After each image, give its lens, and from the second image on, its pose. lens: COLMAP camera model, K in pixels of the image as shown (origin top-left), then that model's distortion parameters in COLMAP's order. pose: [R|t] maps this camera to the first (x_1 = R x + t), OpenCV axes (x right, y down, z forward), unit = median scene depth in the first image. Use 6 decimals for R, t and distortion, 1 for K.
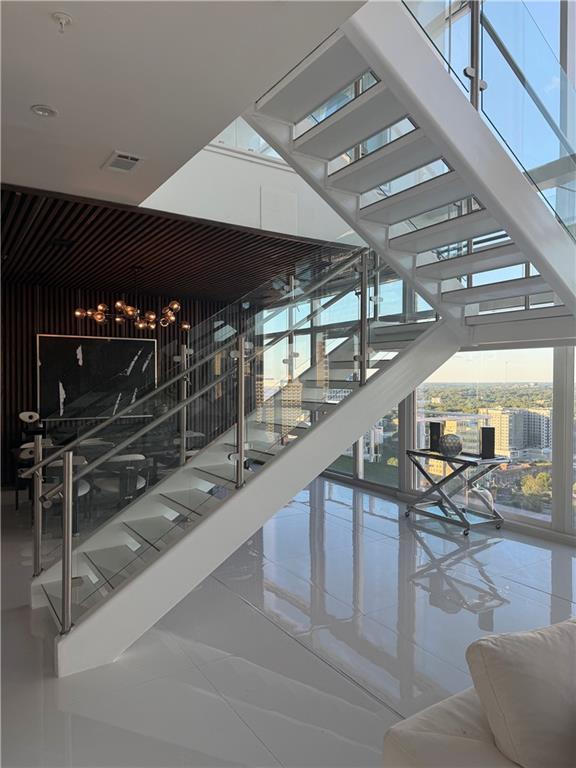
lens RADIAL K [[539.7, 0, 292.5], [0, 539.7, 381.9], [0, 0, 1]] dist [0.068477, 0.000040]
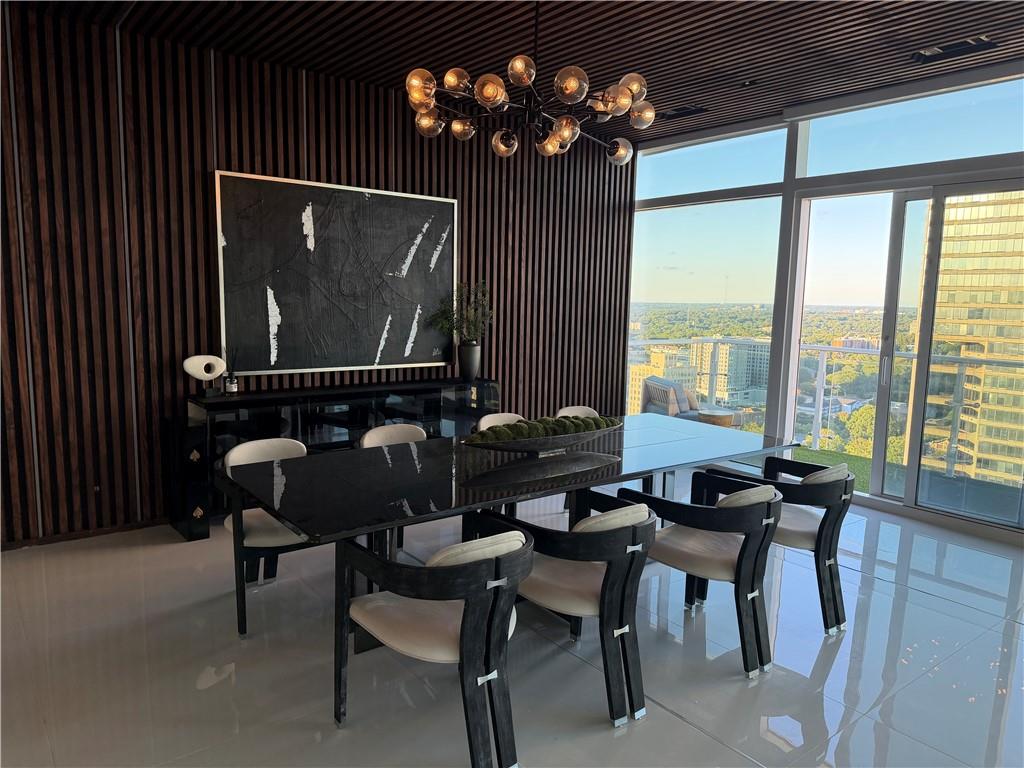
lens RADIAL K [[719.5, 0, 504.3], [0, 719.5, 385.3], [0, 0, 1]] dist [0.068477, 0.000040]
pose [[0.996664, 0.010682, 0.080912, -0.279864], [-0.020344, 0.992621, 0.119539, 0.004753], [-0.079038, -0.120787, 0.989527, 0.397426]]
